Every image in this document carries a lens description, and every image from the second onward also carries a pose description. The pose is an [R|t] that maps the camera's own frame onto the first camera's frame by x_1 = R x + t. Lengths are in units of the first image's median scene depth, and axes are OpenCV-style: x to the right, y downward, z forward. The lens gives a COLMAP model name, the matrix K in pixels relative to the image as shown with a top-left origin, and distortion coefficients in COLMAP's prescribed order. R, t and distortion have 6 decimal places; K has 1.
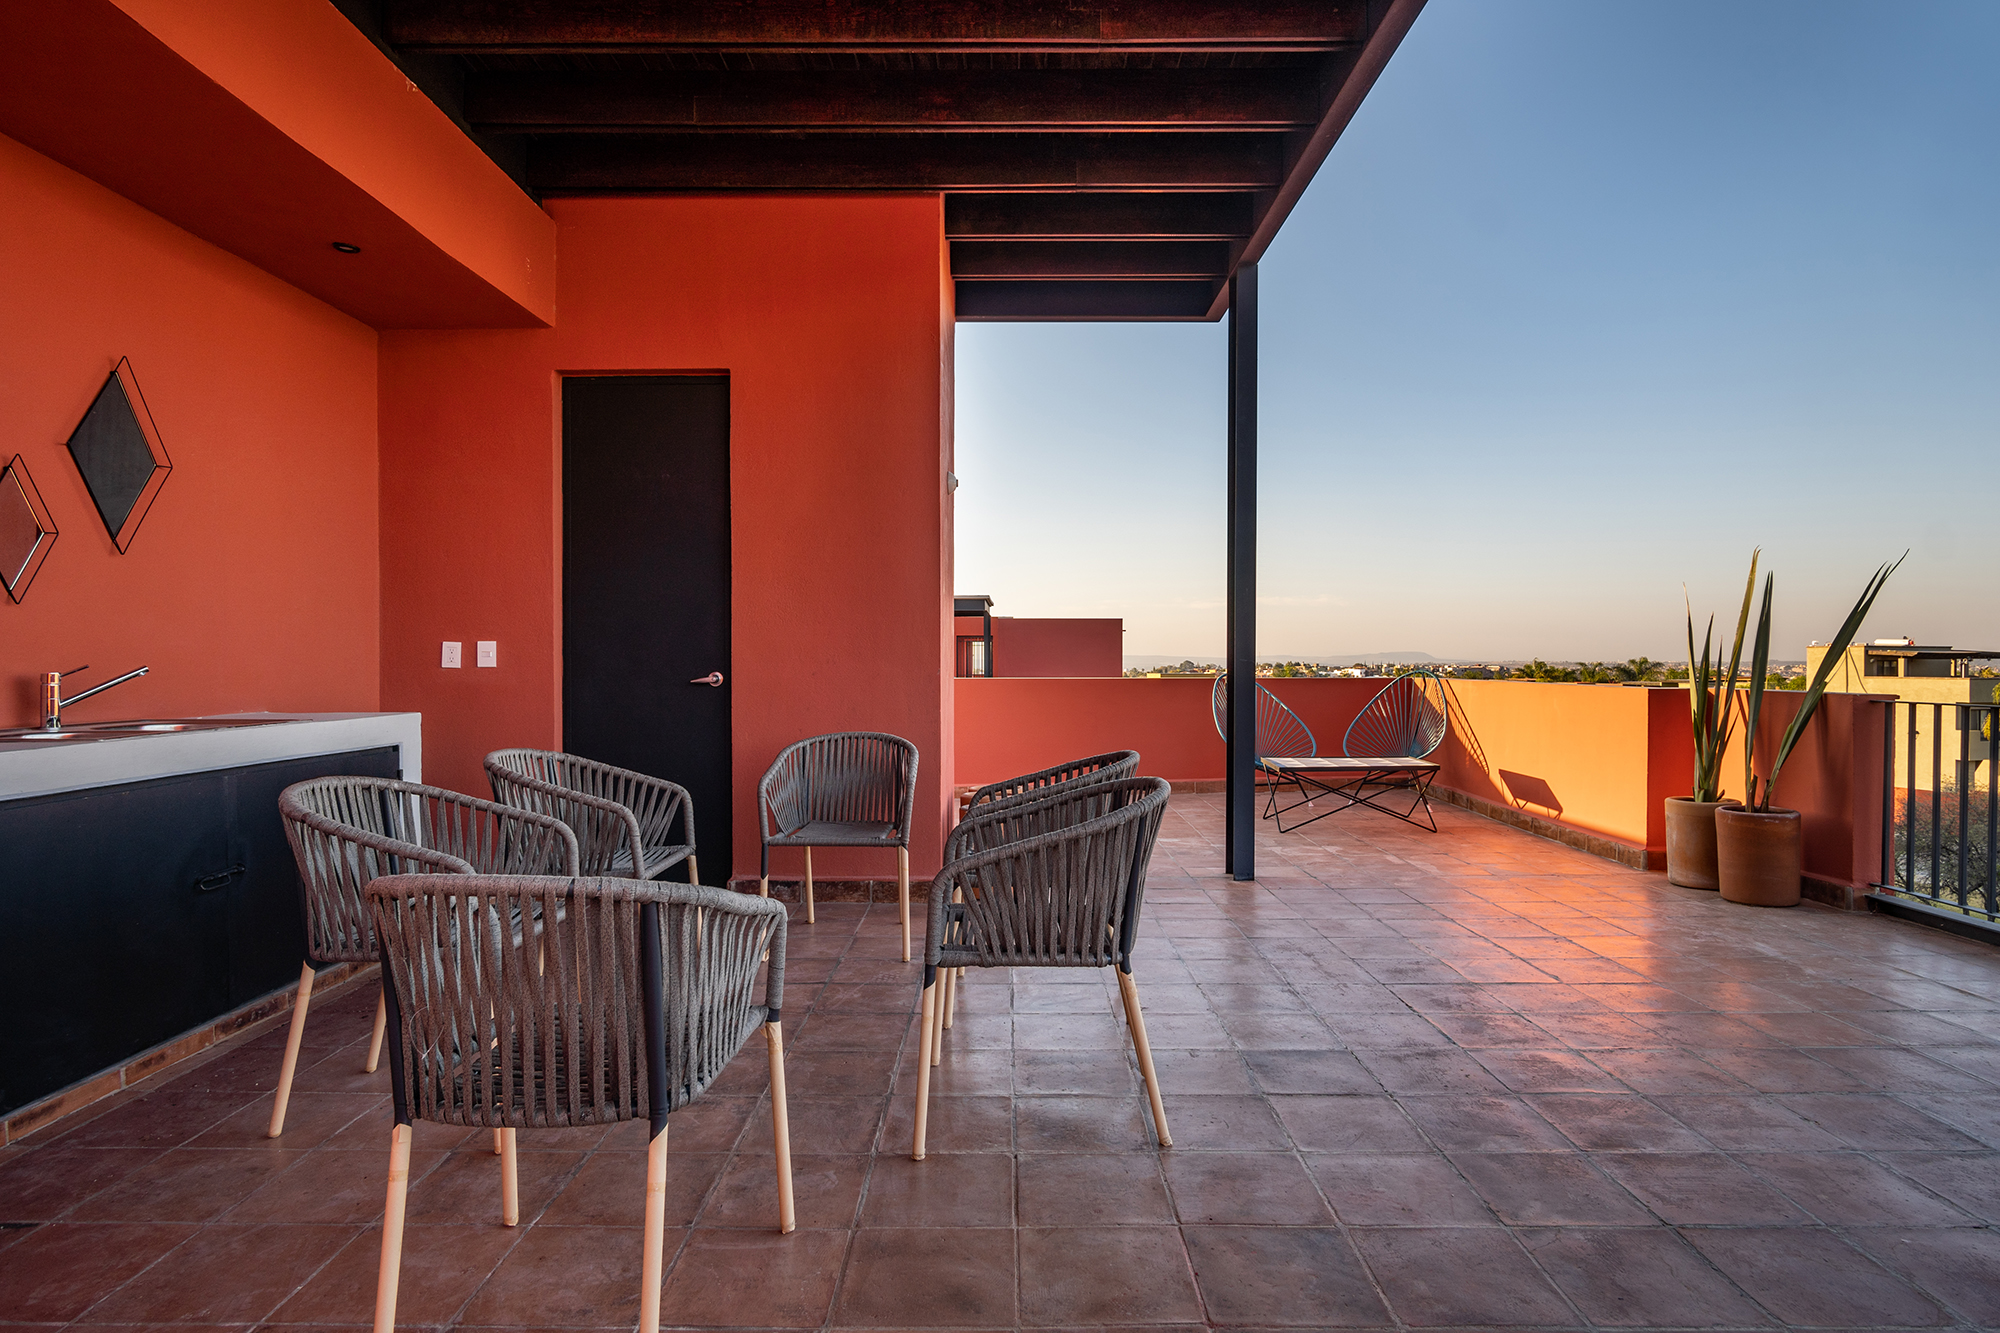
lens RADIAL K [[1087.2, 0, 1003.2], [0, 1087.2, 663.4], [0, 0, 1]] dist [-0.007663, 0.000128]
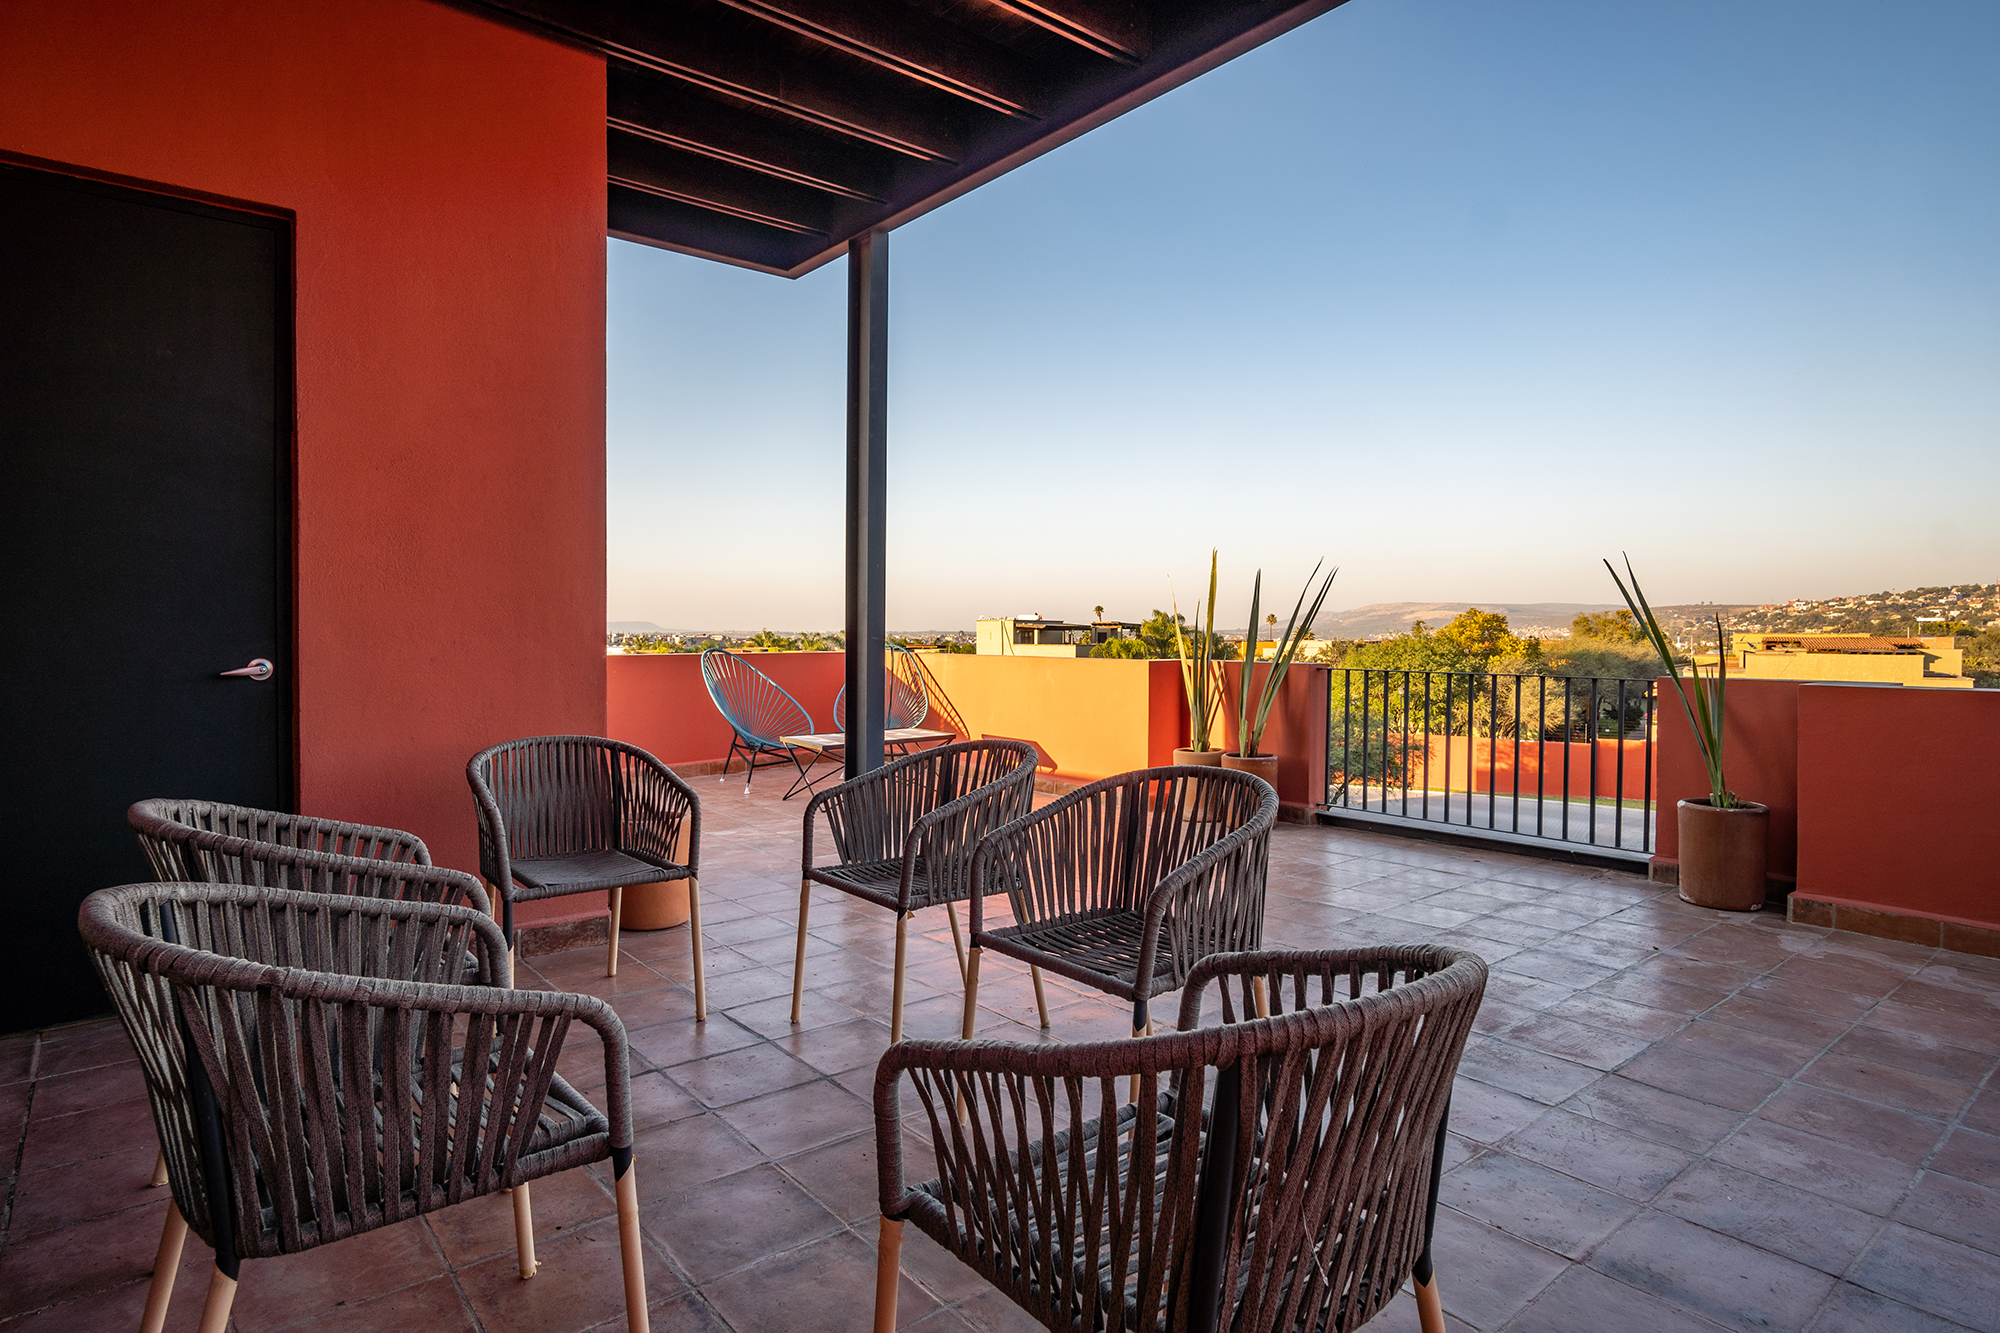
lens RADIAL K [[1087.2, 0, 1001.1], [0, 1087.2, 648.2], [0, 0, 1]] dist [-0.007663, 0.000128]
pose [[0.771269, -0.007721, 0.636462, -0.344419], [-0.001509, 0.999901, 0.013958, -0.008469], [-0.636507, -0.011726, 0.771182, 0.193615]]
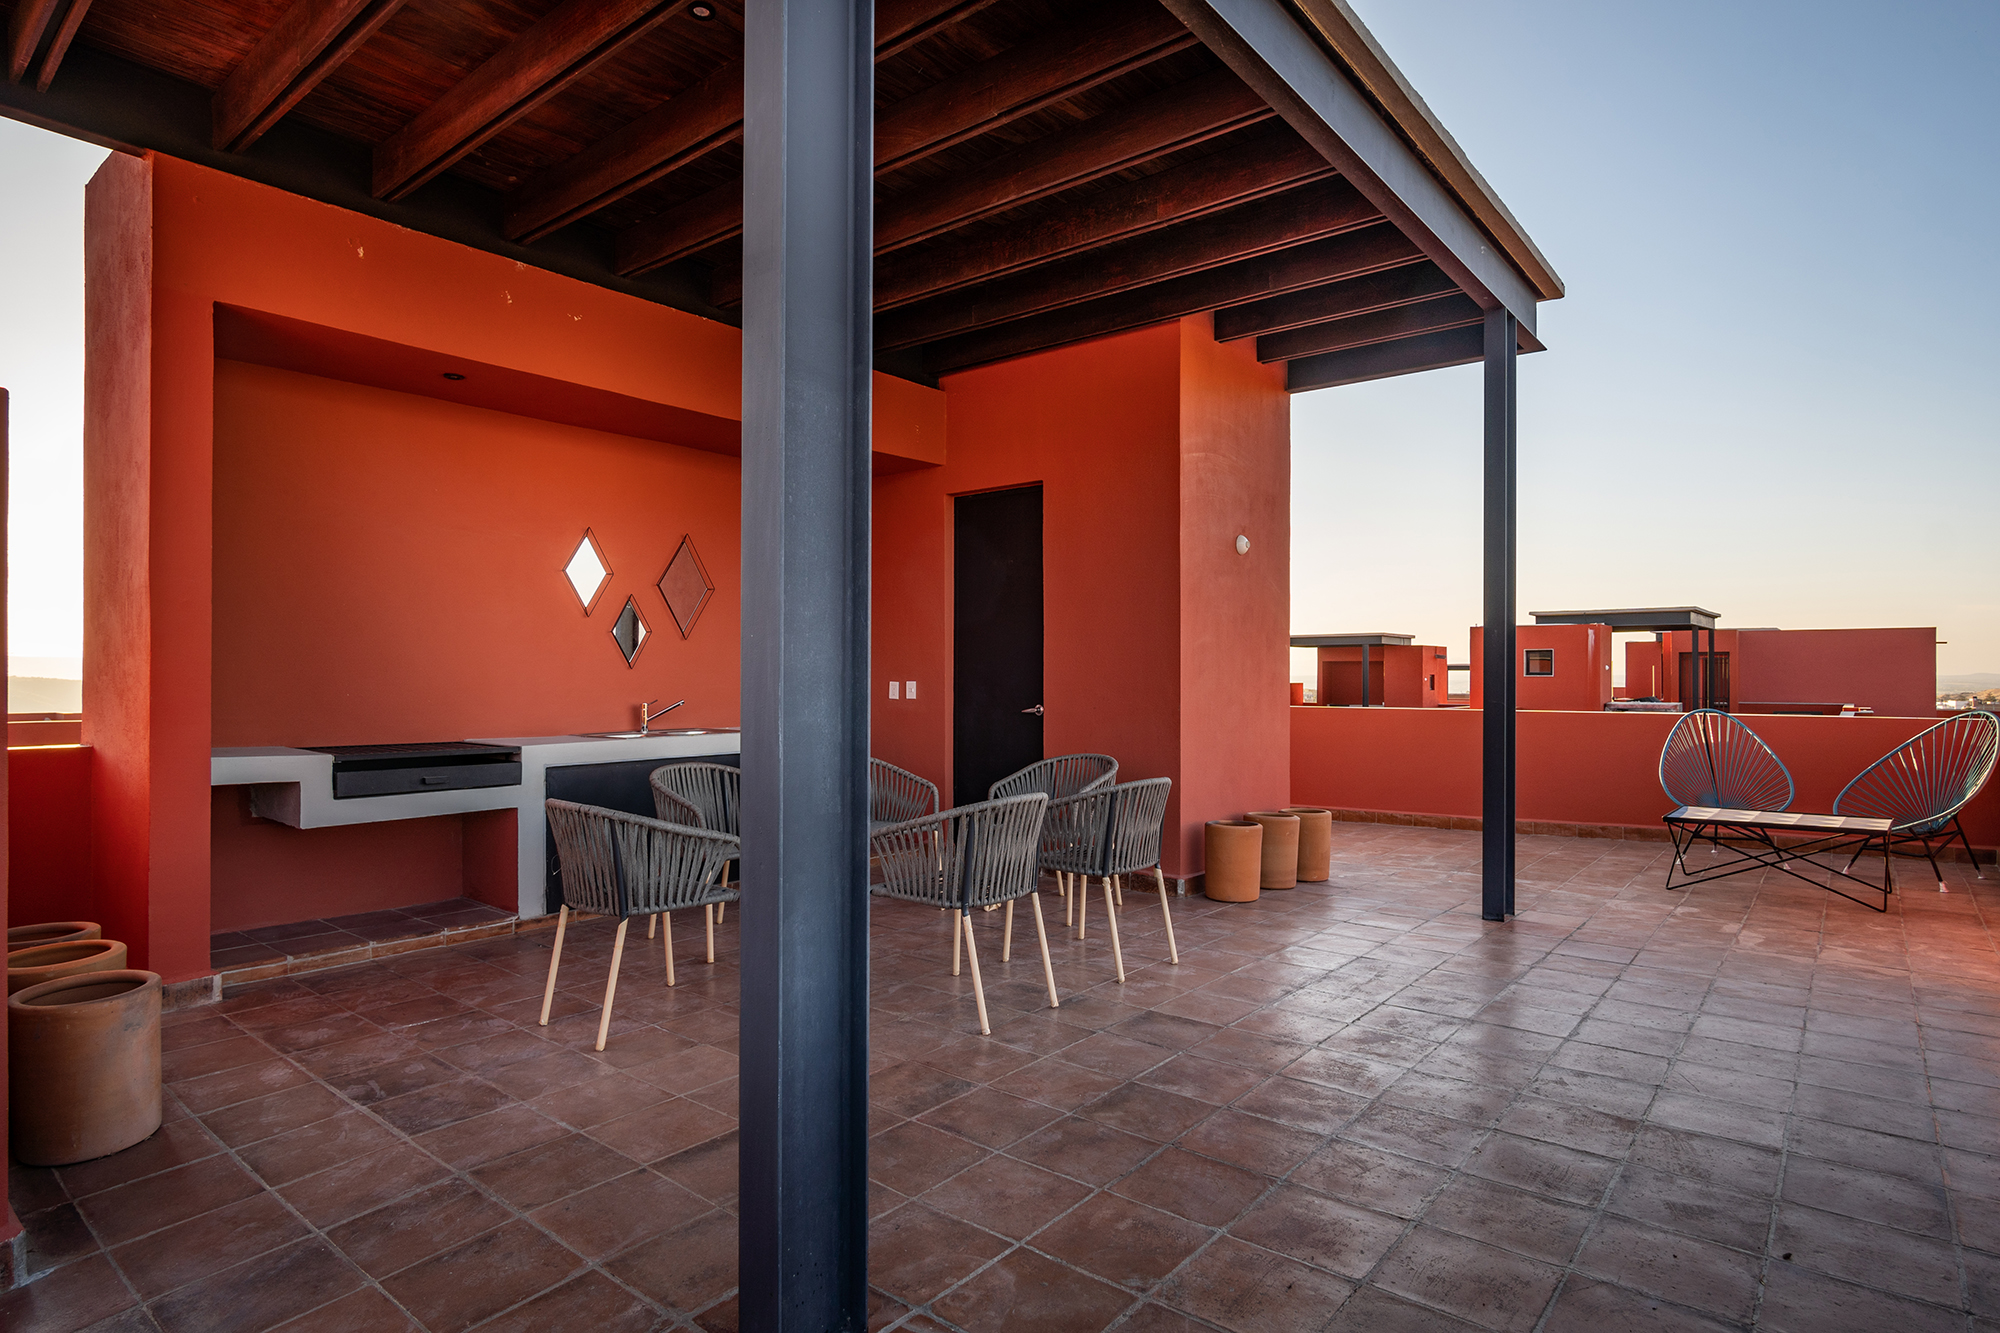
lens RADIAL K [[1087.2, 0, 996.6], [0, 1087.2, 677.6], [0, 0, 1]] dist [-0.007663, 0.000128]
pose [[0.773615, 0.003521, -0.633646, 0.554679], [-0.003736, 0.999993, 0.000995, -0.027250], [0.633645, 0.001598, 0.773622, -0.079534]]
